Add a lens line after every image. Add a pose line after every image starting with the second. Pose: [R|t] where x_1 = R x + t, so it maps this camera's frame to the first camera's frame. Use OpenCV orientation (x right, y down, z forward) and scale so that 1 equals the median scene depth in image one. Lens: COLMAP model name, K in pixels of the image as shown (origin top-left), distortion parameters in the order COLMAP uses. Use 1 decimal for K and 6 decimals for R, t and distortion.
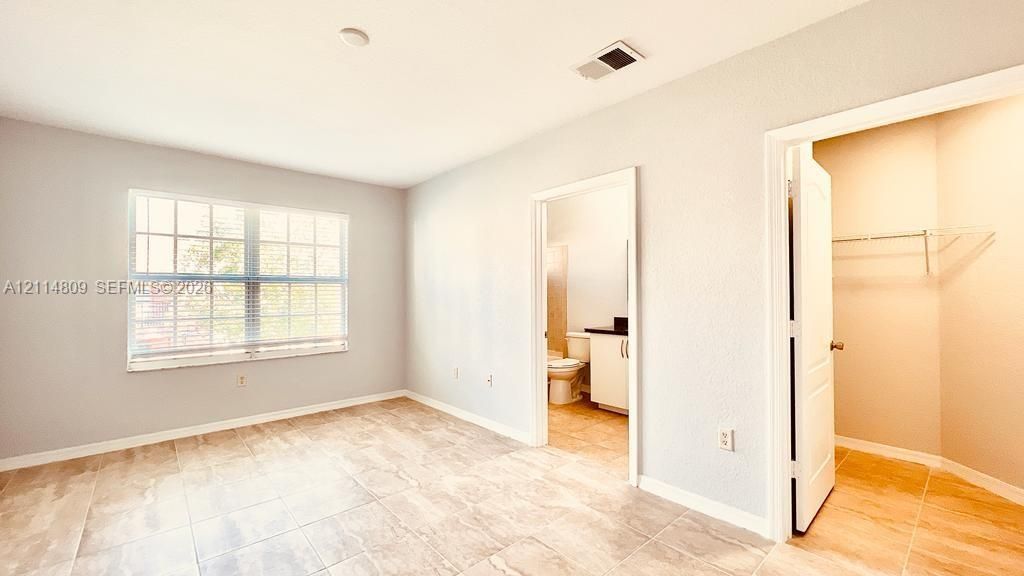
lens RADIAL K [[409.1, 0, 512.0], [0, 409.1, 288.0], [0, 0, 1]] dist [0.000007, 0.000230]
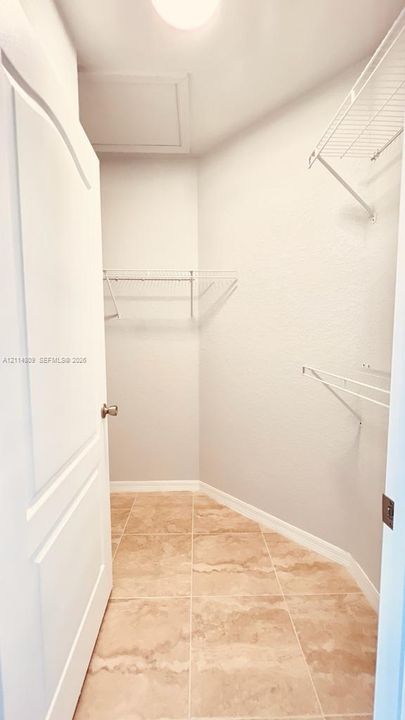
lens RADIAL K [[287.7, 0, 202.5], [0, 287.7, 360.0], [0, 0, 1]] dist [0.000007, 0.000230]
pose [[0.644083, -0.064612, 0.762222, 0.421741], [-0.007492, 0.995846, 0.090746, 0.006365], [-0.764919, -0.064159, 0.640924, 0.454386]]
